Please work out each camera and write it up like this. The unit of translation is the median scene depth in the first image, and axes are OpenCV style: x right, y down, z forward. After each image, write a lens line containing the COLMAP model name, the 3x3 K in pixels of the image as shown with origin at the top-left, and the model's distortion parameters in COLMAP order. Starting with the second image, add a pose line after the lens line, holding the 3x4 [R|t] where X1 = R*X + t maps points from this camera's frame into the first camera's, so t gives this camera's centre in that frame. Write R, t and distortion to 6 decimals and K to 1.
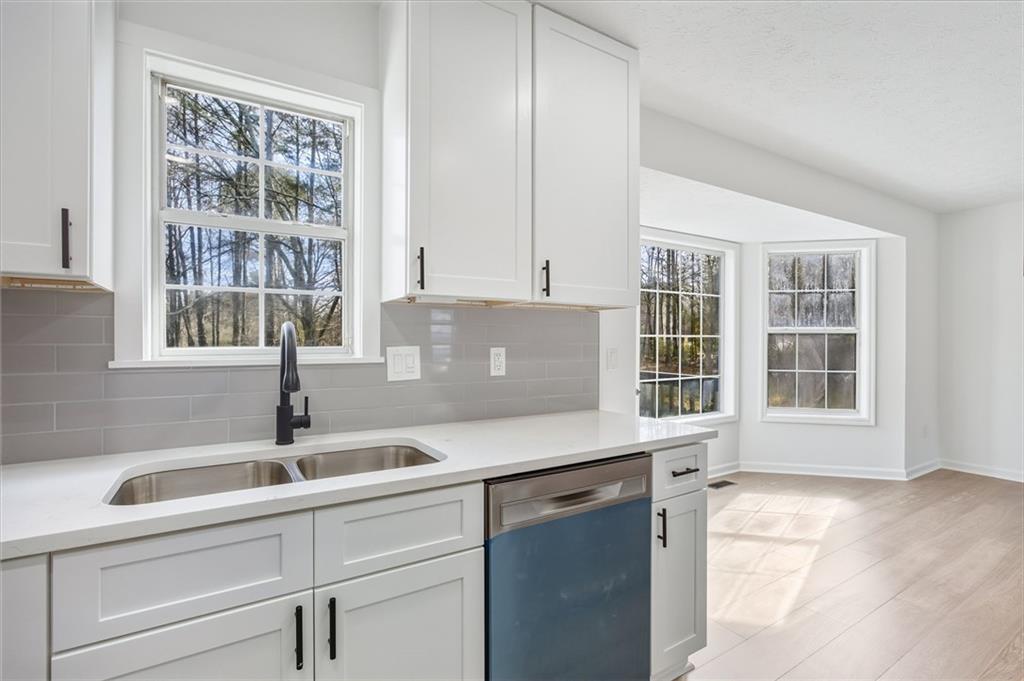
lens RADIAL K [[468.9, 0, 504.5], [0, 468.9, 342.7], [0, 0, 1]] dist [-0.003819, 0.001381]
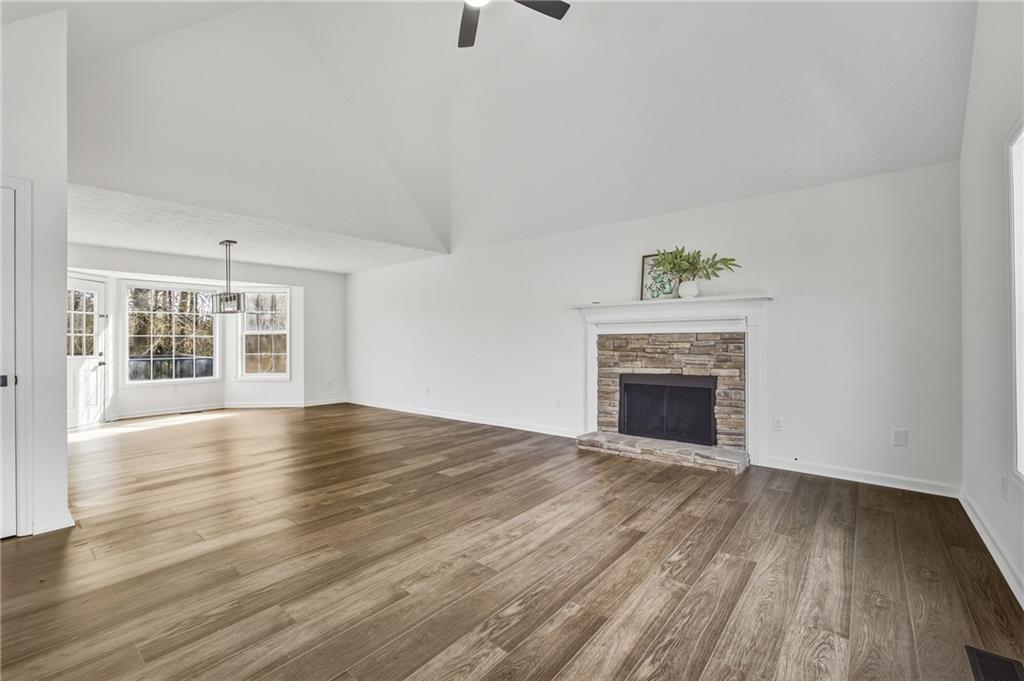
lens RADIAL K [[439.3, 0, 517.1], [0, 439.3, 345.3], [0, 0, 1]] dist [-0.020810, 0.001402]
pose [[0.934790, -0.006609, 0.355139, 1.000338], [0.003240, 0.999944, 0.010080, 0.009831], [-0.355186, -0.008272, 0.934759, -1.057140]]
